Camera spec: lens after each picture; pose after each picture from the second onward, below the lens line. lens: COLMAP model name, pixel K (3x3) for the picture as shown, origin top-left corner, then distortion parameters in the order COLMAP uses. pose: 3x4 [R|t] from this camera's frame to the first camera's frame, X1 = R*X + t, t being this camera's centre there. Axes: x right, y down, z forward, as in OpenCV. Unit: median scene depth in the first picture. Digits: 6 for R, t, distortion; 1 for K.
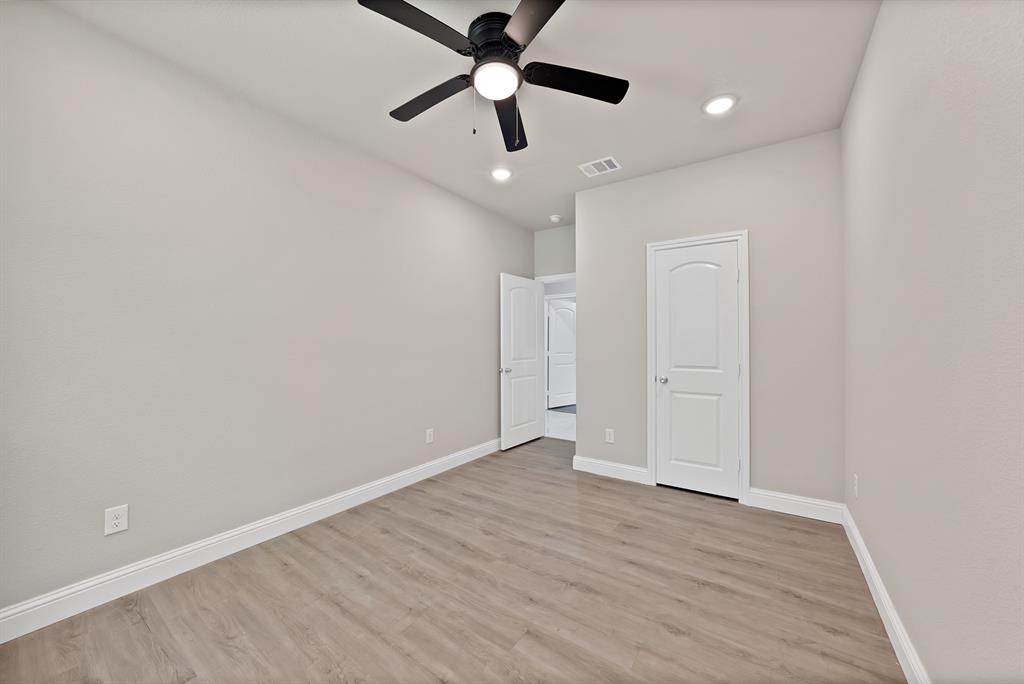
lens RADIAL K [[374.7, 0, 511.0], [0, 374.7, 338.9], [0, 0, 1]] dist [-0.026796, 0.006176]
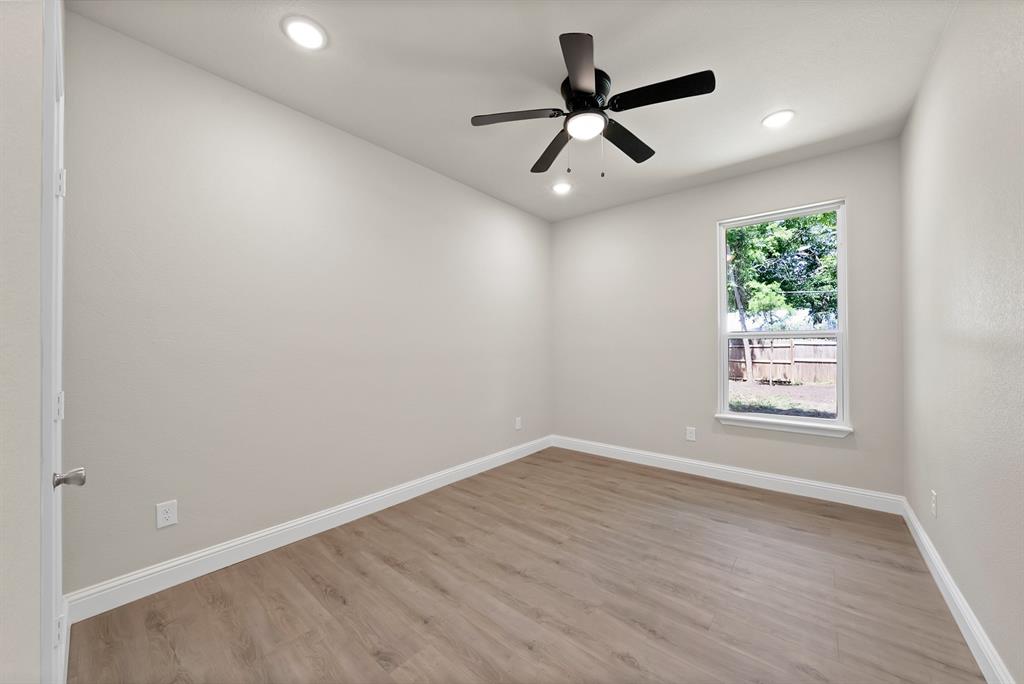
lens RADIAL K [[374.7, 0, 511.0], [0, 374.7, 338.9], [0, 0, 1]] dist [-0.026796, 0.006176]
pose [[-0.996331, 0.003359, 0.085513, 0.087915], [0.001387, 0.999732, -0.023103, 0.020757], [-0.085568, -0.022900, -0.996069, 1.949756]]
